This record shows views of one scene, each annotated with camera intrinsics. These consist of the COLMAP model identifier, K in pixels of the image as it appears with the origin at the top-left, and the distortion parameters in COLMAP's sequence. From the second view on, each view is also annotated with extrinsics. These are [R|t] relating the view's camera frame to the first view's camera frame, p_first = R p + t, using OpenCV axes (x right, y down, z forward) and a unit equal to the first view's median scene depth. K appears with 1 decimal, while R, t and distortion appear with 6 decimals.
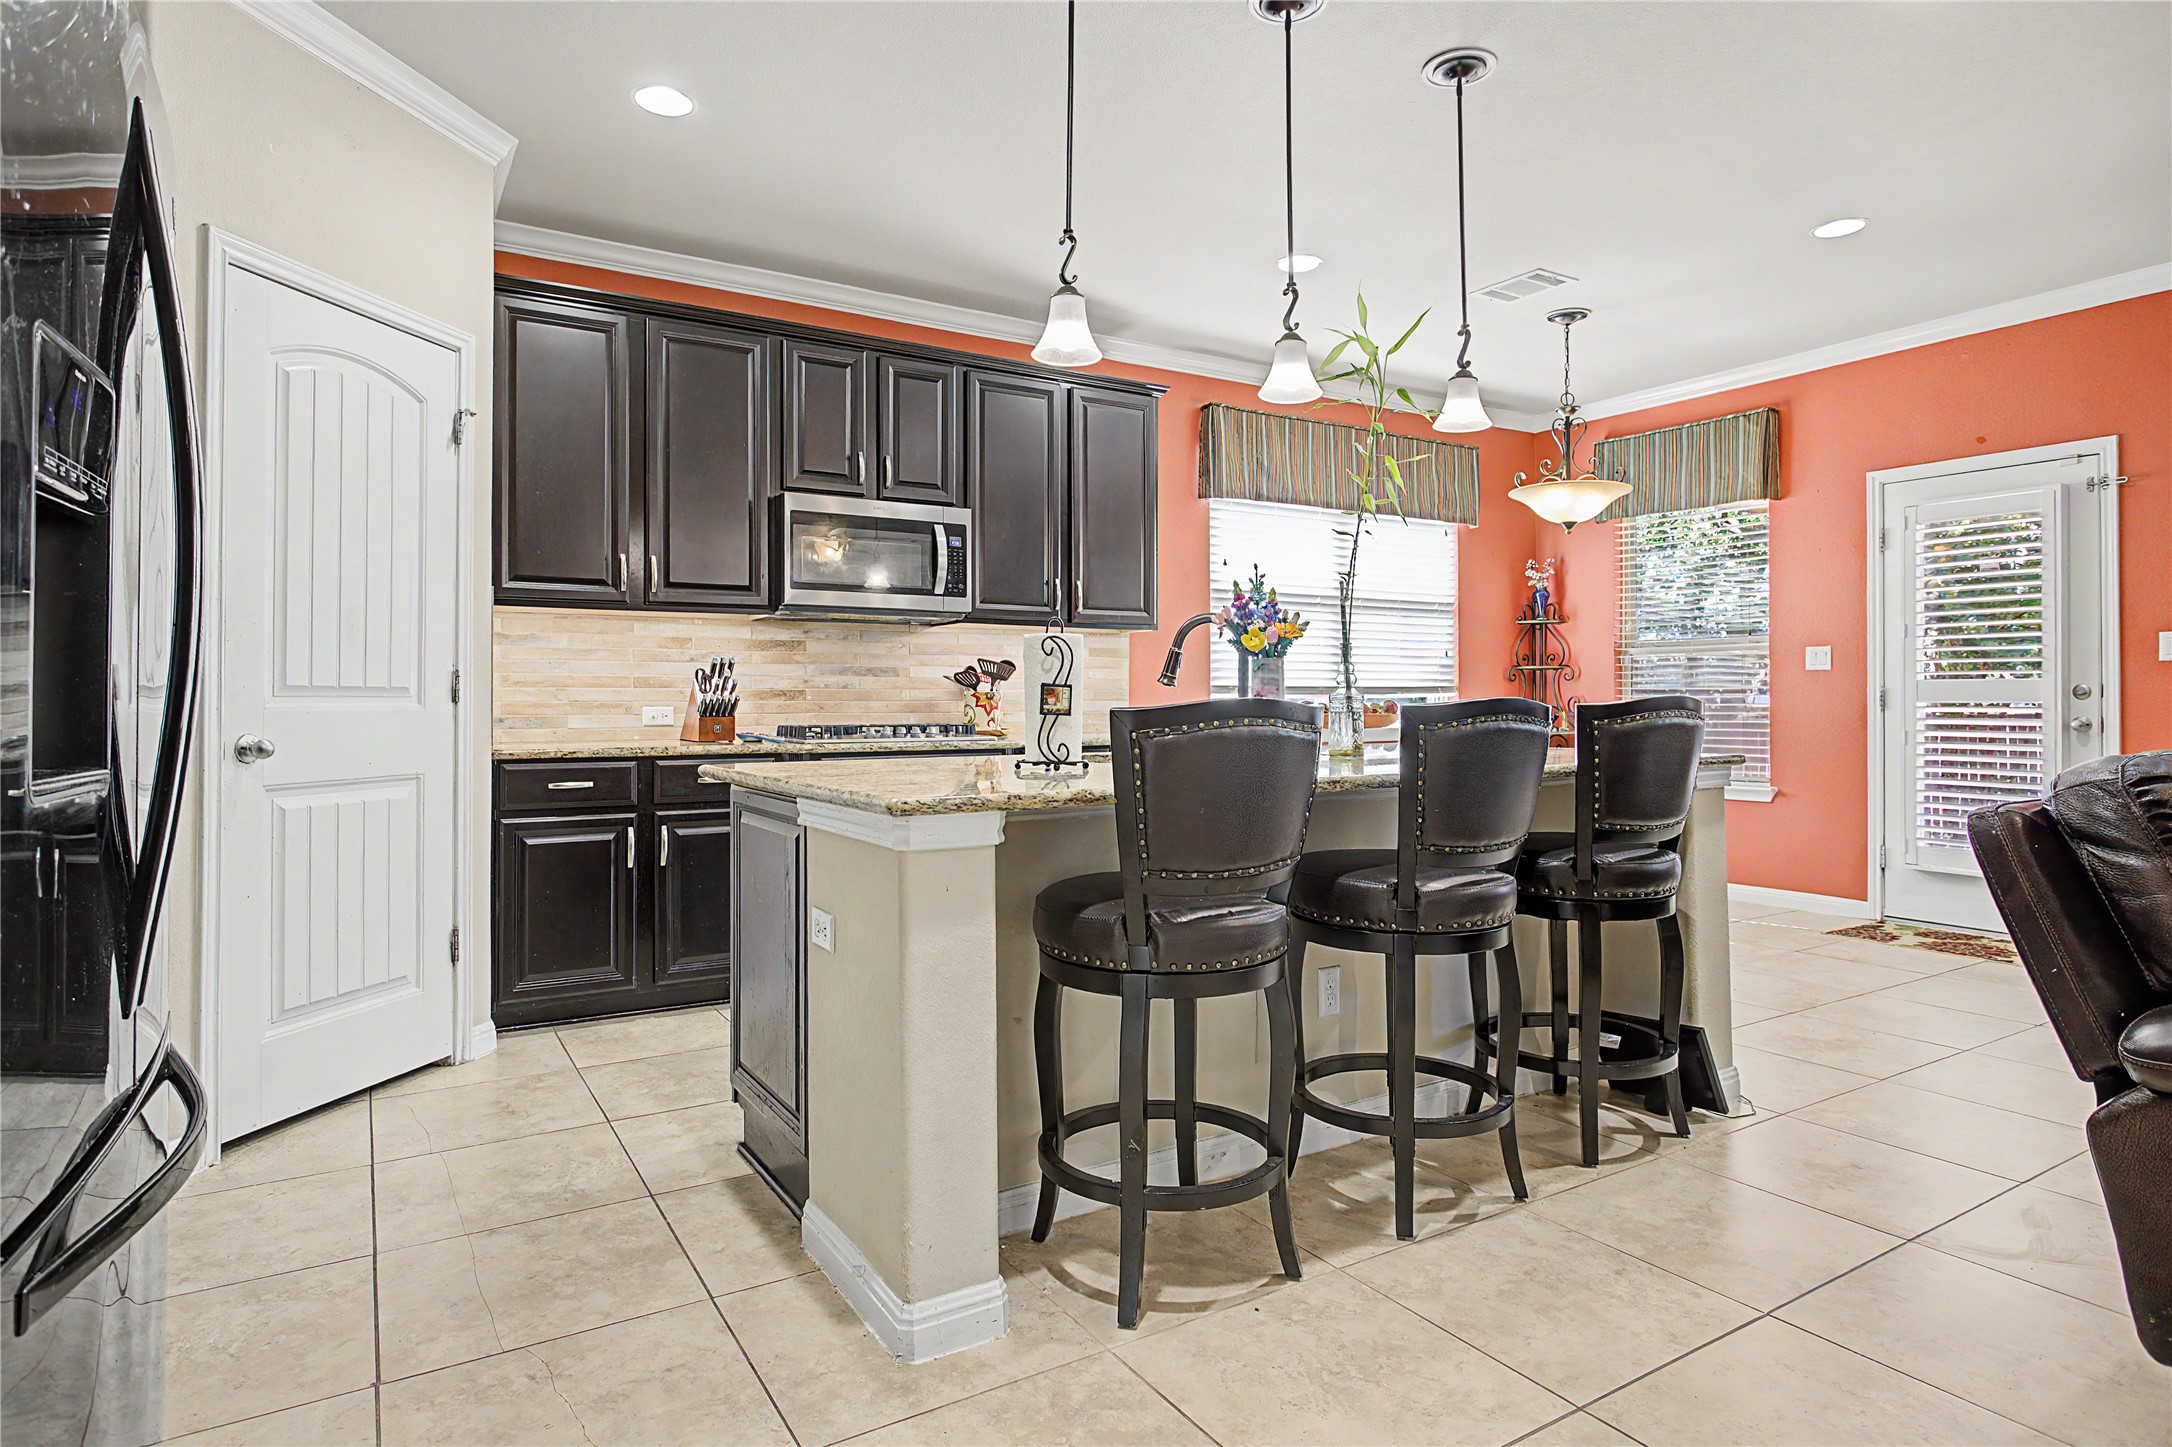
lens RADIAL K [[1185.3, 0, 1081.6], [0, 1185.3, 706.6], [0, 0, 1]] dist [0.000272, -0.000076]
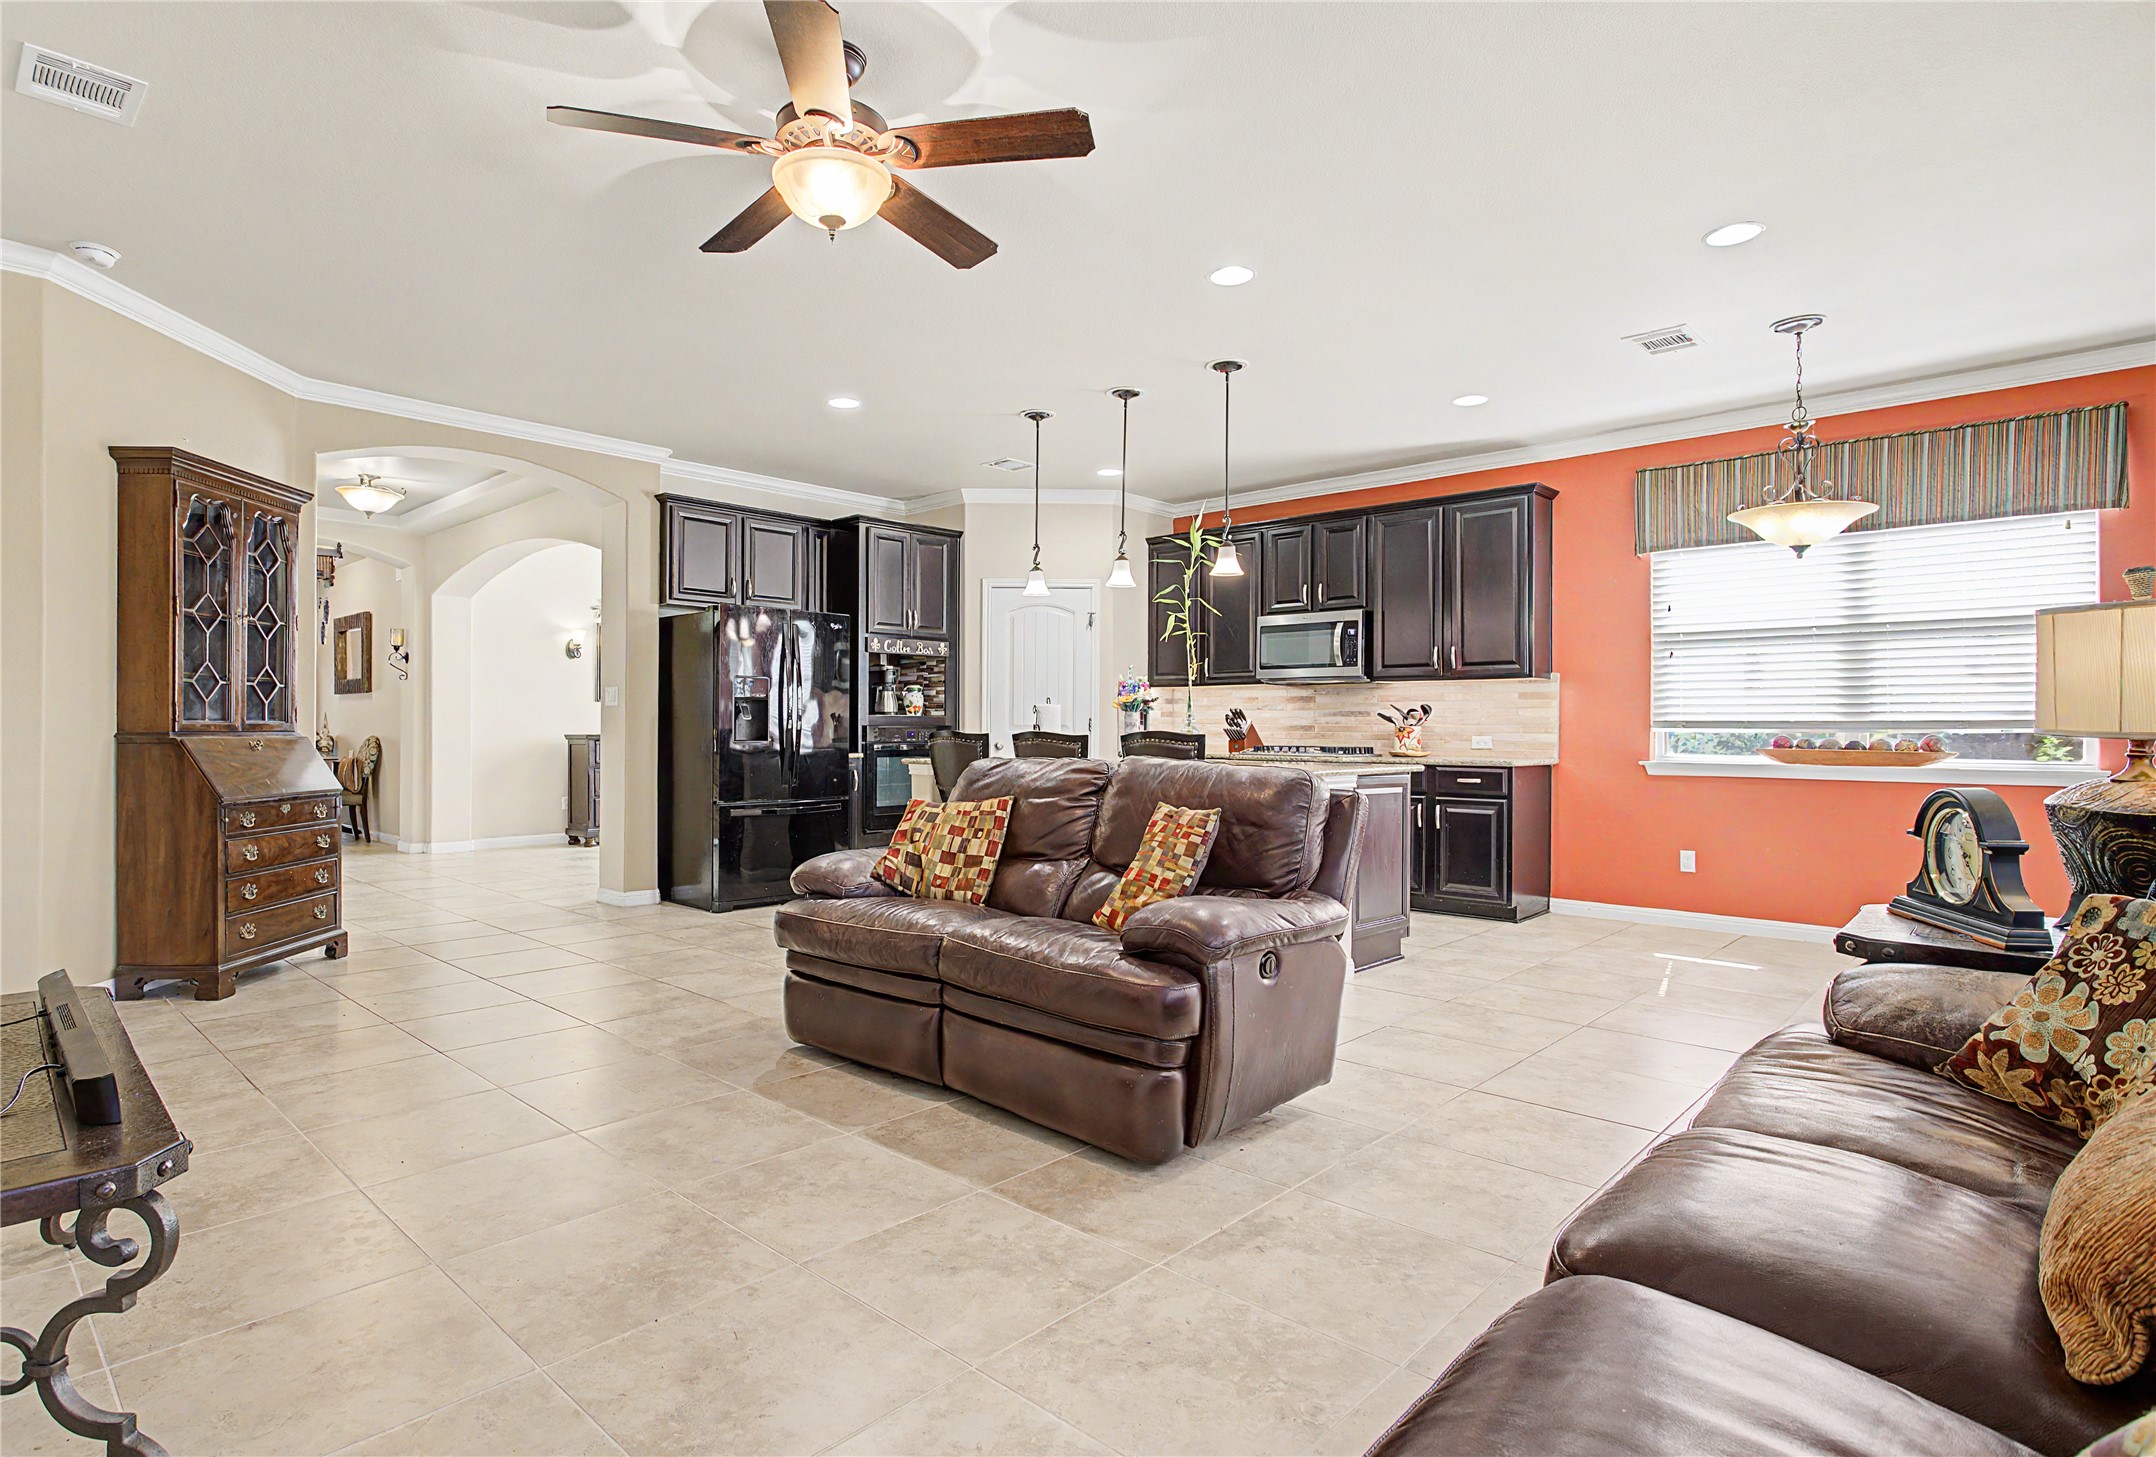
lens RADIAL K [[1112.2, 0, 1029.0], [0, 1112.2, 733.3], [0, 0, 1]] dist [-0.006522, -0.000288]
pose [[0.237420, 0.007745, -0.971376, 1.330008], [-0.010054, 0.999934, 0.005515, -0.008197], [0.971355, 0.008457, 0.237483, 0.248841]]
